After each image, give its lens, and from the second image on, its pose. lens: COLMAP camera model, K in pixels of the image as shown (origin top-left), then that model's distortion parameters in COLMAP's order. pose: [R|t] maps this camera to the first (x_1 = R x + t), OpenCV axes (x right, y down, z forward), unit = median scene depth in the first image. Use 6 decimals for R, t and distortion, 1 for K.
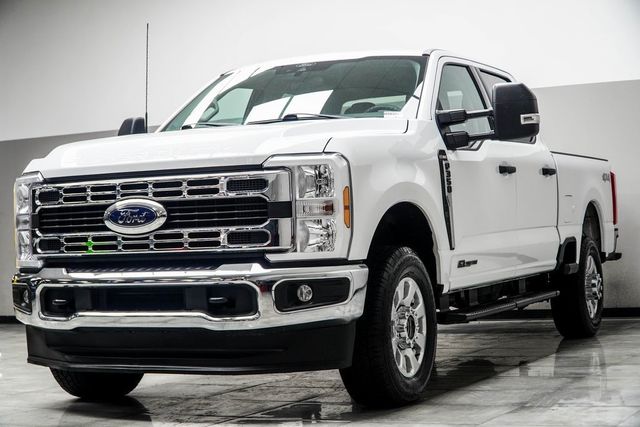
lens RADIAL K [[1313.4, 0, 303.6], [0, 1313.4, 253.1], [0, 0, 1]] dist [-0.226800, 0.000000]
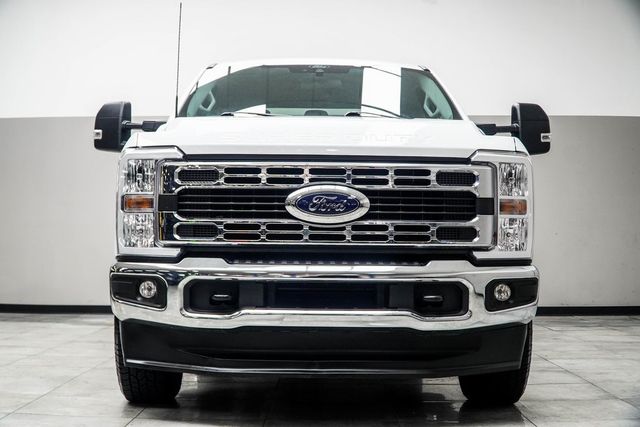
lens RADIAL K [[1025.2, 0, 317.0], [0, 1025.2, 213.9], [0, 0, 1]] dist [-0.153811, 0.000000]
pose [[0.880371, 0.054370, 0.471158, -0.454284], [-0.034538, 0.998119, -0.050645, 0.014346], [-0.473026, 0.028313, 0.880594, 0.367301]]
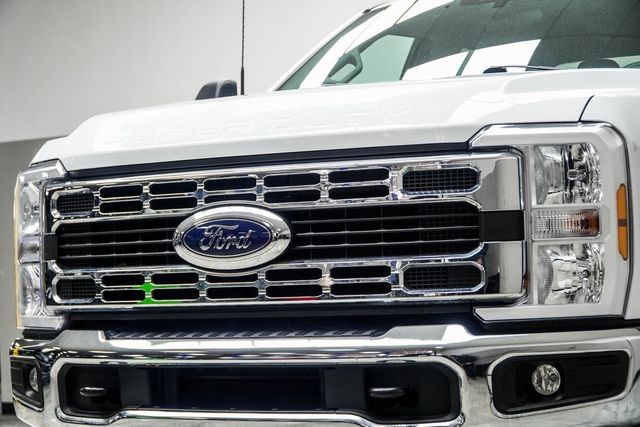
lens RADIAL K [[1829.1, 0, 340.9], [0, 1829.1, 189.8], [0, 0, 1]] dist [-0.522541, 0.000000]
pose [[0.998983, 0.003566, -0.044936, -0.047269], [-0.006717, 0.997511, -0.070187, 0.004984], [0.044574, 0.070418, 0.996521, 0.232812]]
